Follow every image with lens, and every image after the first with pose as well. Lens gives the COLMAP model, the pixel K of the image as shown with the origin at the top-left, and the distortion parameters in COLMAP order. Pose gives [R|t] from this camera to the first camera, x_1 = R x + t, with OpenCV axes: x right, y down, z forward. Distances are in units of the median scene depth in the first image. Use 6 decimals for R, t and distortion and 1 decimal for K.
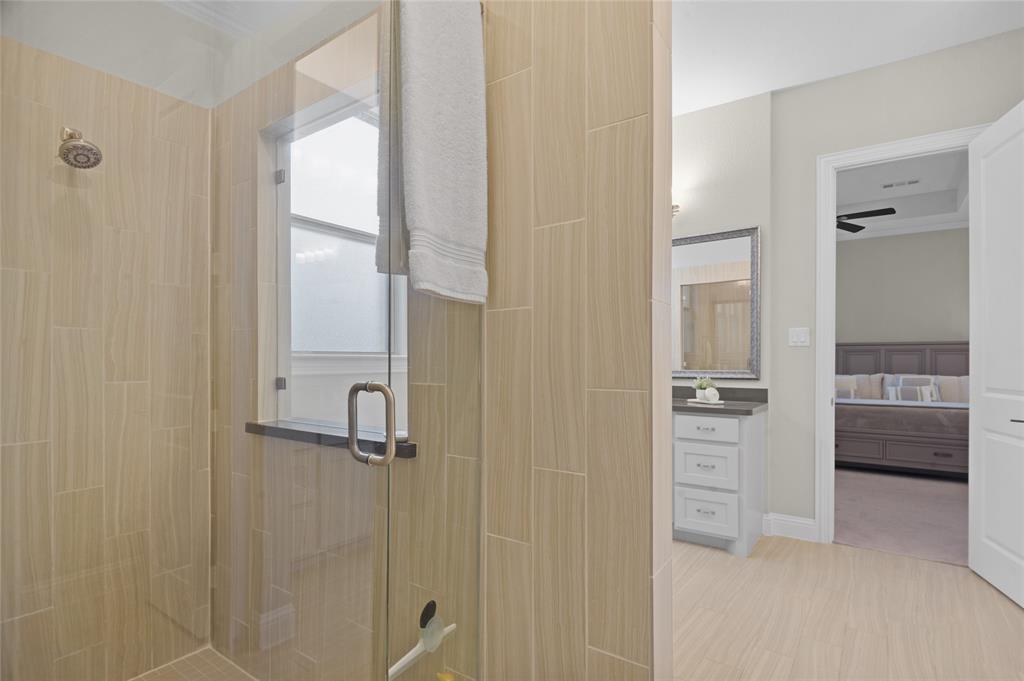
lens RADIAL K [[499.8, 0, 515.3], [0, 499.8, 352.2], [0, 0, 1]] dist [0.006209, -0.012248]
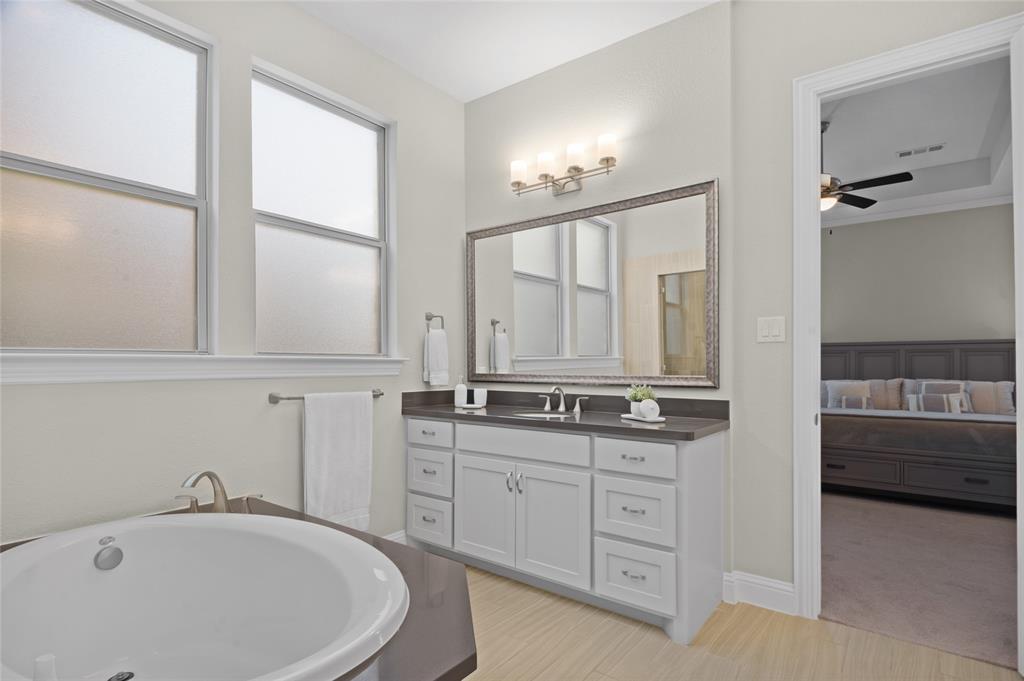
lens RADIAL K [[499.8, 0, 514.8], [0, 499.8, 353.5], [0, 0, 1]] dist [0.006209, -0.012248]
pose [[0.999325, -0.004409, -0.036484, 0.145012], [0.004126, 0.999961, -0.007842, 0.005962], [0.036517, 0.007686, 0.999303, 0.171106]]
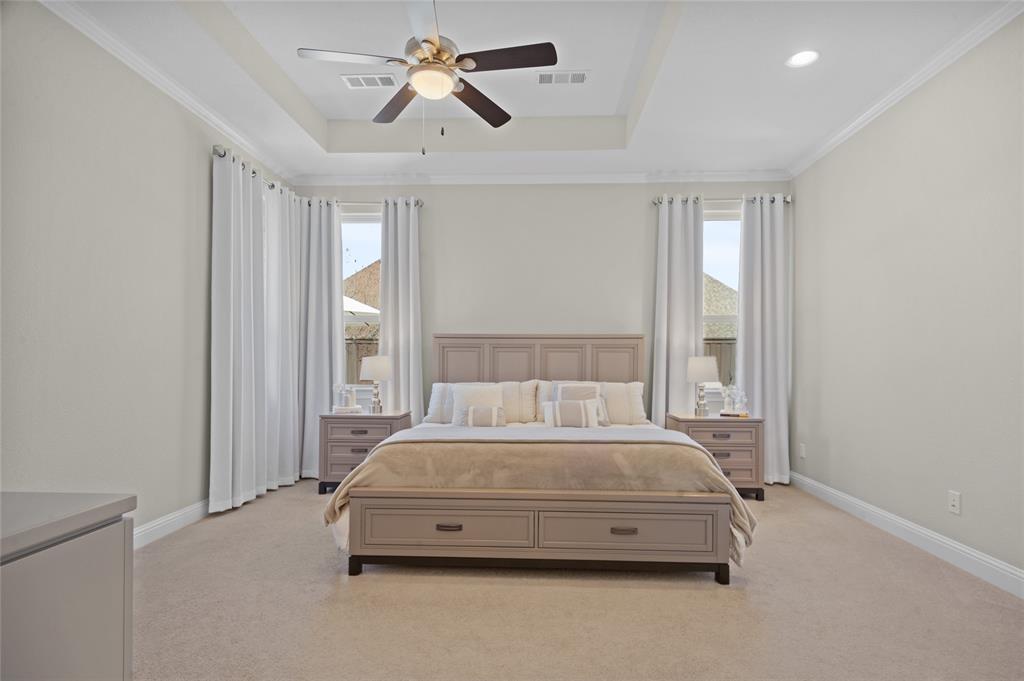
lens RADIAL K [[499.8, 0, 519.5], [0, 499.8, 360.9], [0, 0, 1]] dist [0.006209, -0.012248]
pose [[0.831368, 0.002871, 0.555715, 0.437615], [-0.005981, 0.999975, 0.003782, 0.018739], [-0.555690, -0.006468, 0.831364, 0.581758]]
